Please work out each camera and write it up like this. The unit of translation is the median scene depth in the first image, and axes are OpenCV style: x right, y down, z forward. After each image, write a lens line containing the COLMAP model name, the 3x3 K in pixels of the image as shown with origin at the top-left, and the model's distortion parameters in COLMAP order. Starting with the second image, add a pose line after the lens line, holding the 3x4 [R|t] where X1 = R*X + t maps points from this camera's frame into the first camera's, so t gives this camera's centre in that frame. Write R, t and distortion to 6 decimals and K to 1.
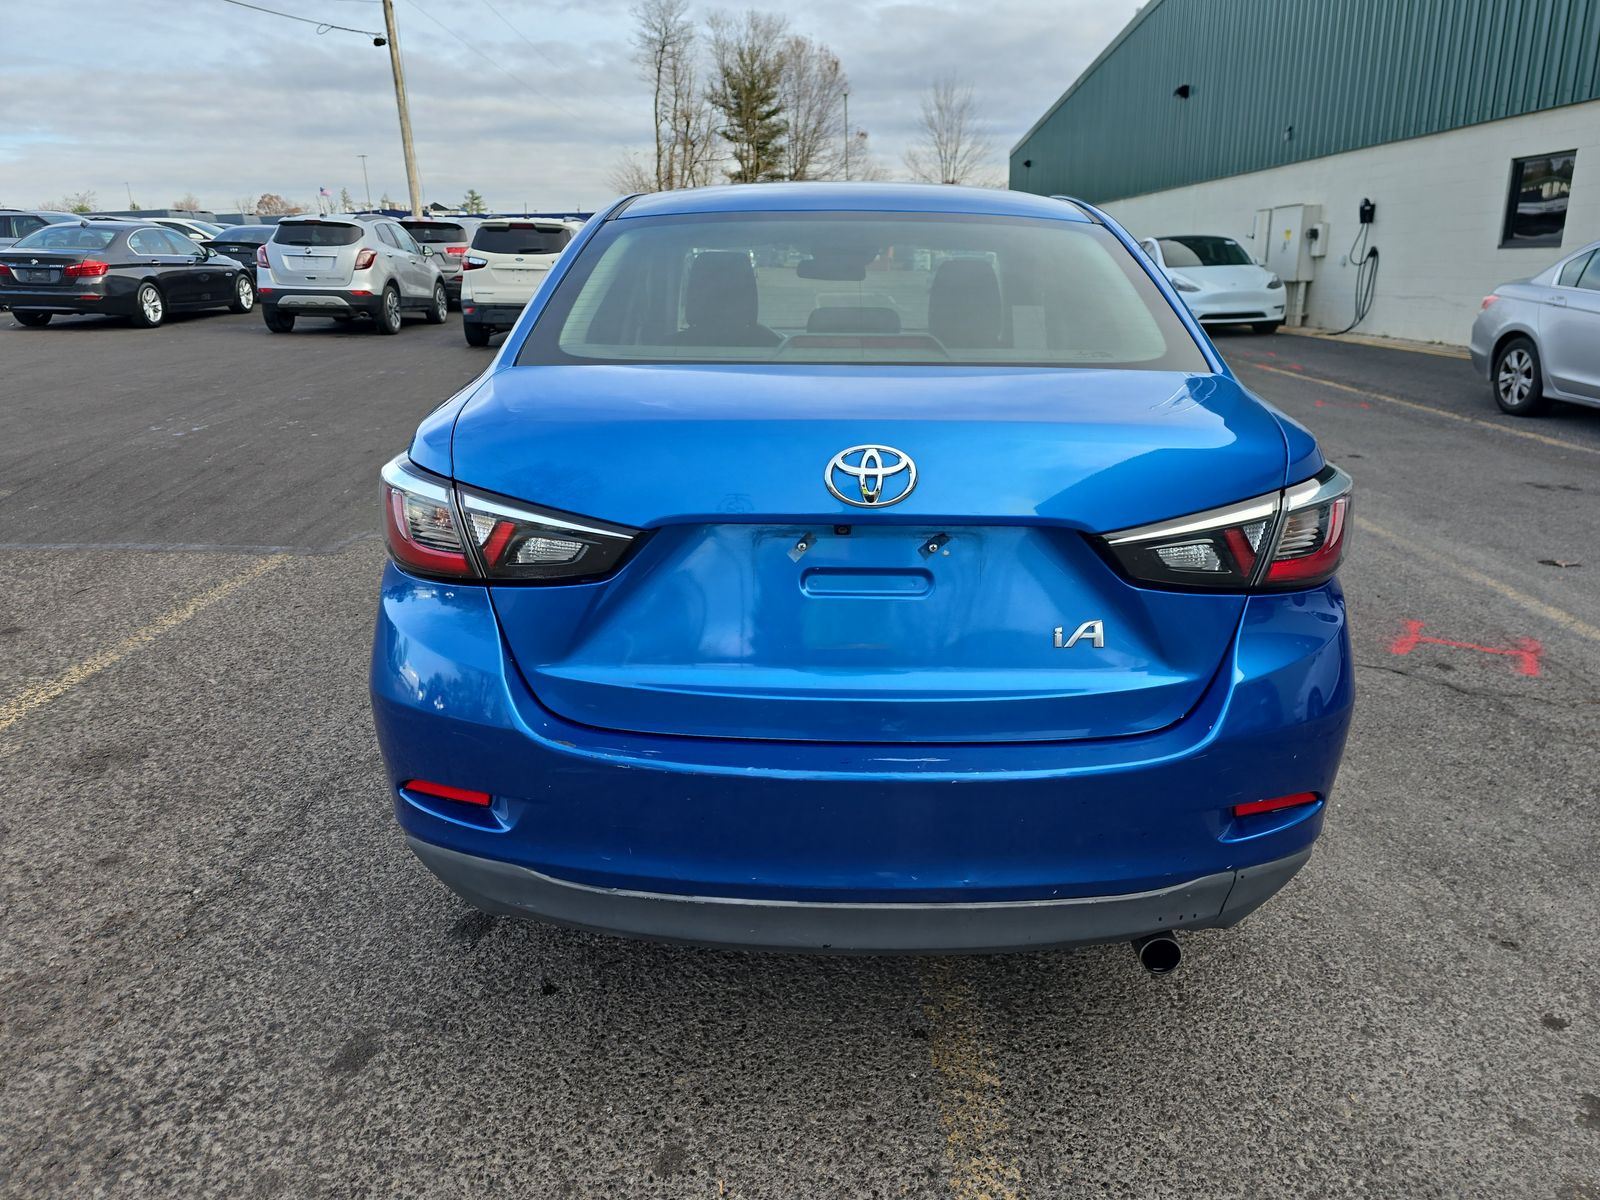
lens RADIAL K [[1077.2, 0, 800.0], [0, 1077.2, 600.0], [0, 0, 1]] dist [0.000678, -0.005120]
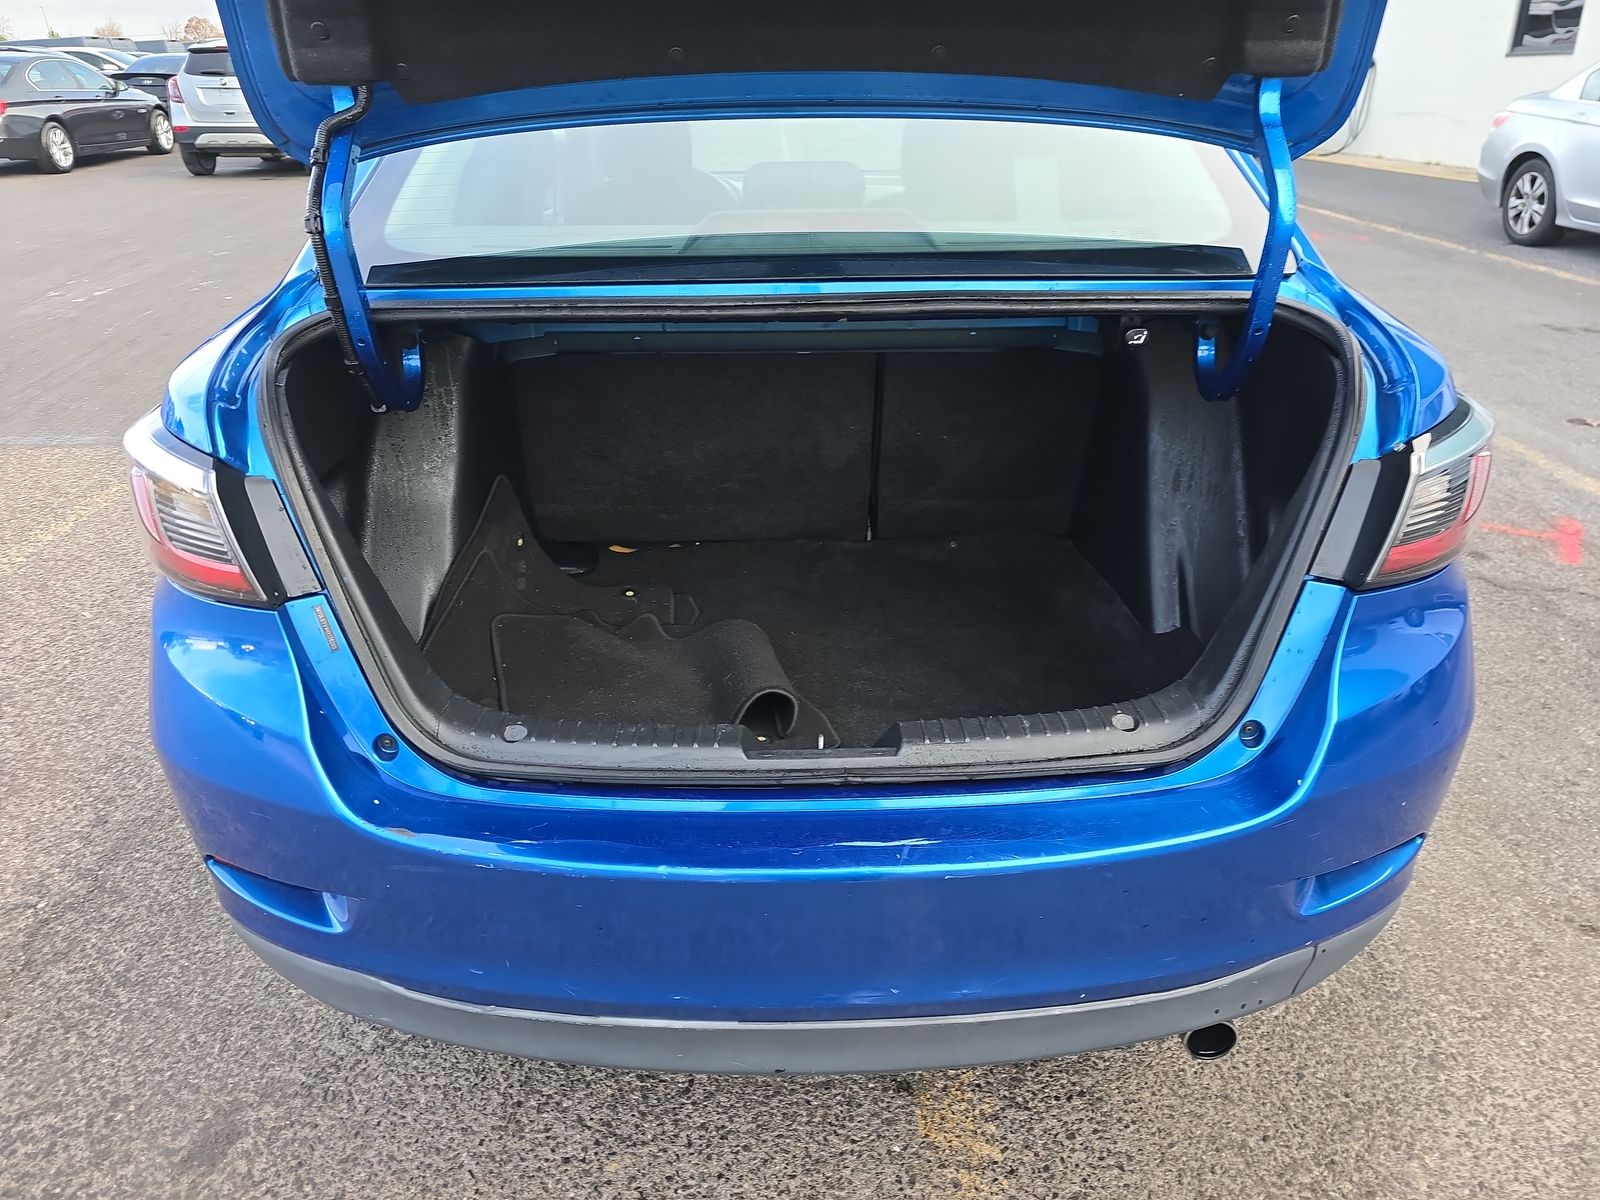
lens RADIAL K [[1077.2, 0, 800.0], [0, 1077.2, 600.0], [0, 0, 1]] dist [0.000678, -0.005120]
pose [[0.999357, -0.028790, 0.021389, 0.022891], [0.025440, 0.989384, 0.143078, -0.080506], [-0.025281, -0.142442, 0.989480, 0.218274]]
